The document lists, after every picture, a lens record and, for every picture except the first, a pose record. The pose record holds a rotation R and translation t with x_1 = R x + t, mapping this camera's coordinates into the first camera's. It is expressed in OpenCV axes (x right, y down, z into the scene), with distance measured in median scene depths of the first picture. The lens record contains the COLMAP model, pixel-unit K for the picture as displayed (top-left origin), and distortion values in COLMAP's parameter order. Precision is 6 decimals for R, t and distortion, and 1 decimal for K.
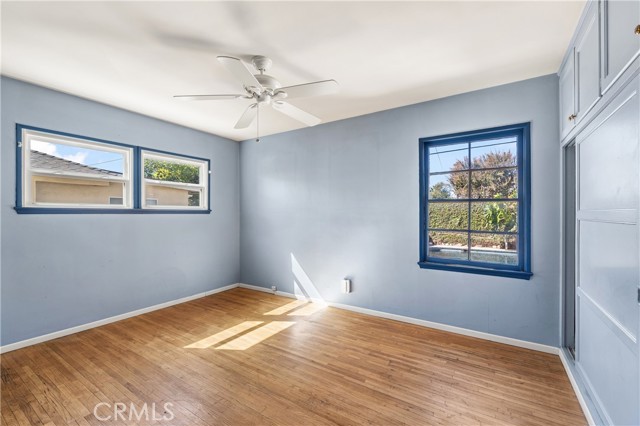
lens RADIAL K [[269.5, 0, 322.8], [0, 269.5, 212.1], [0, 0, 1]] dist [-0.000177, -0.000076]
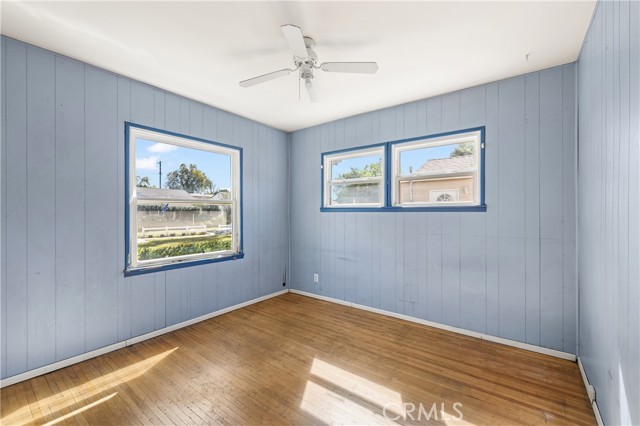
lens RADIAL K [[269.5, 0, 322.8], [0, 269.5, 212.1], [0, 0, 1]] dist [-0.000177, -0.000076]
pose [[-0.074830, 0.001258, -0.997195, 0.299971], [0.005936, 0.999982, 0.000816, 0.005757], [0.997179, -0.005858, -0.074837, 0.836993]]
